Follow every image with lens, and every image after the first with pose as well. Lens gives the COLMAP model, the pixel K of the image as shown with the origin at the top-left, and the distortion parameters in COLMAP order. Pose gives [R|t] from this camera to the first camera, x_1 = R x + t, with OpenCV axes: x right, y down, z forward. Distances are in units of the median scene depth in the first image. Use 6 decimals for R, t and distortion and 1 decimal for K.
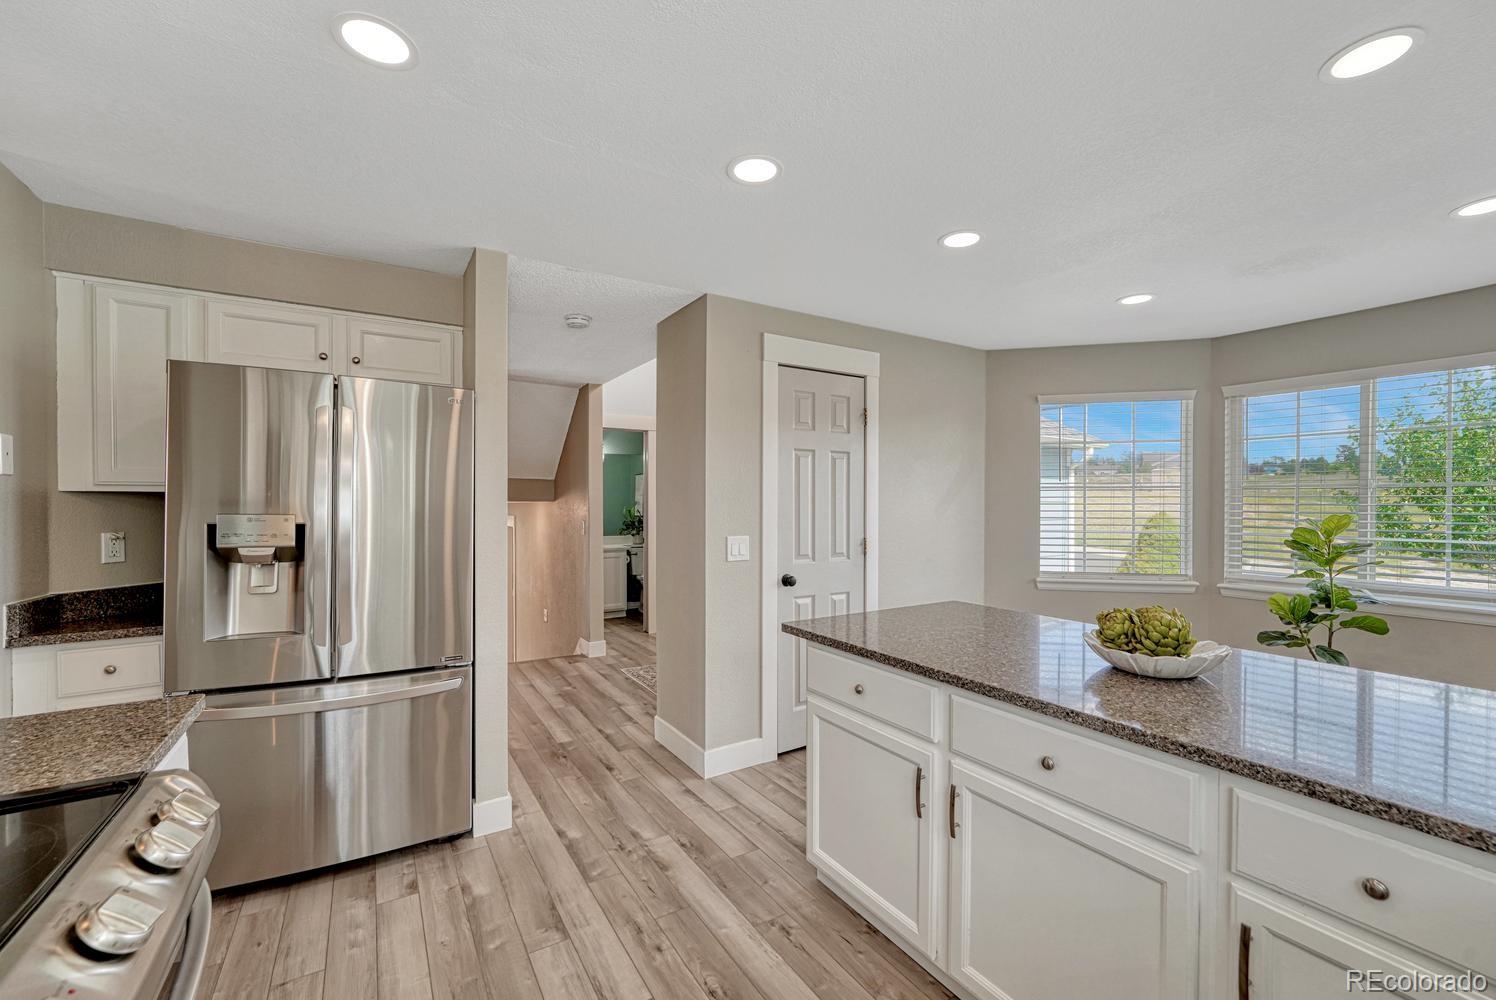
lens RADIAL K [[623.2, 0, 747.3], [0, 623.2, 510.2], [0, 0, 1]] dist [-0.012495, 0.001657]
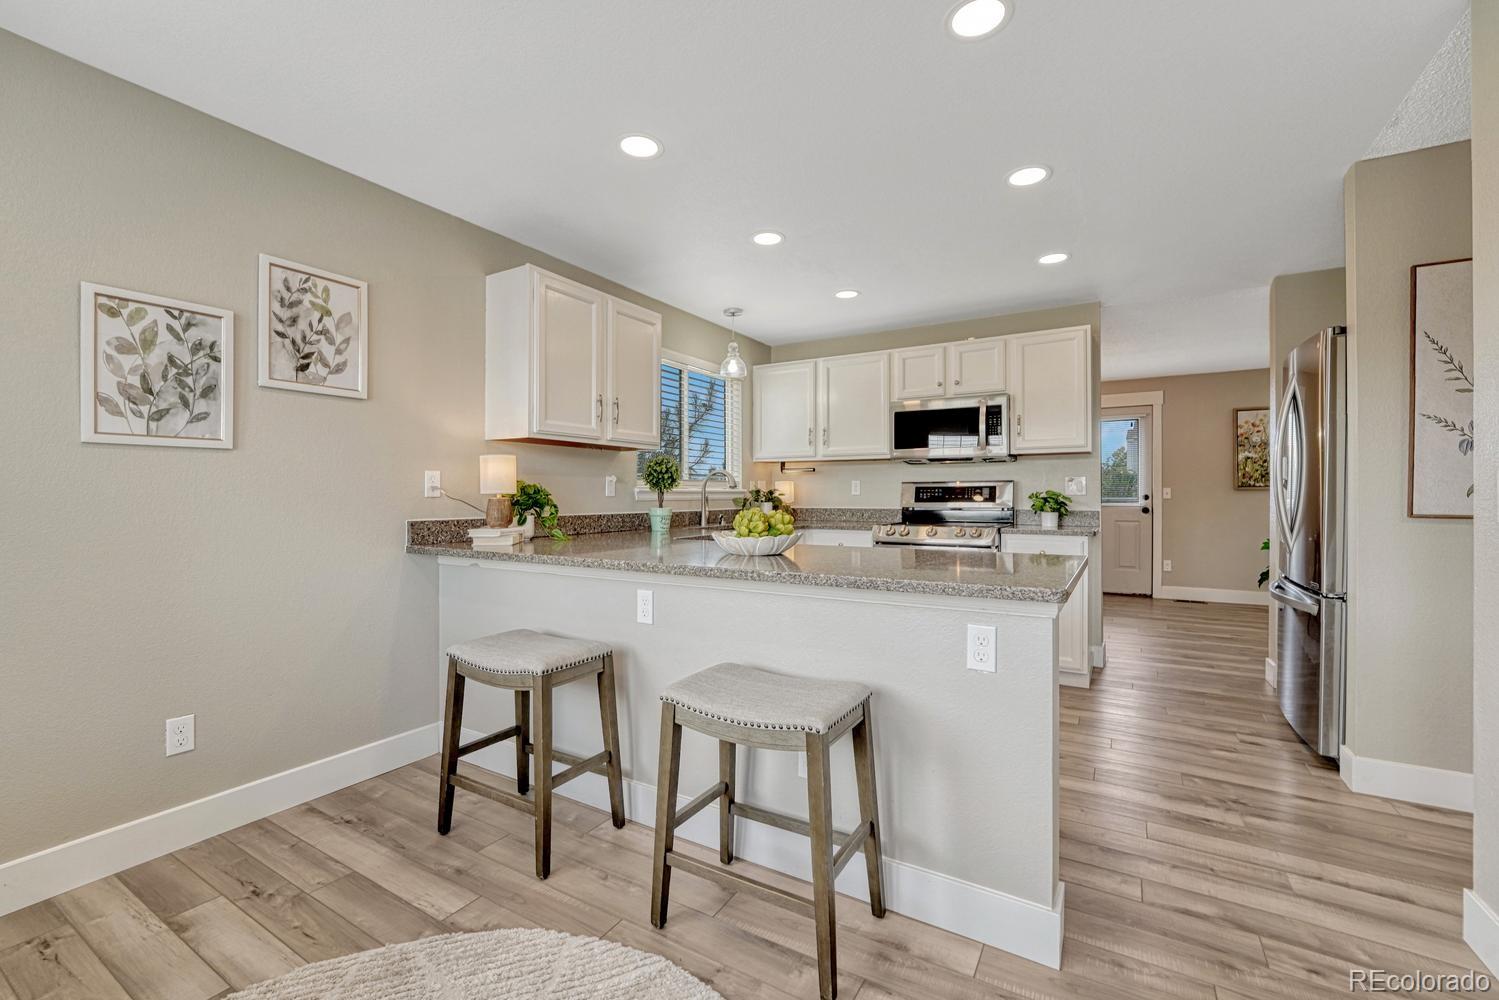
lens RADIAL K [[624.5, 0, 751.5], [0, 624.5, 496.3], [0, 0, 1]] dist [-0.012495, 0.001657]
pose [[-0.884035, 0.000532, -0.467420, 1.044834], [-0.004697, 0.999939, 0.010022, 0.091675], [0.467397, 0.011055, -0.883978, 1.751449]]
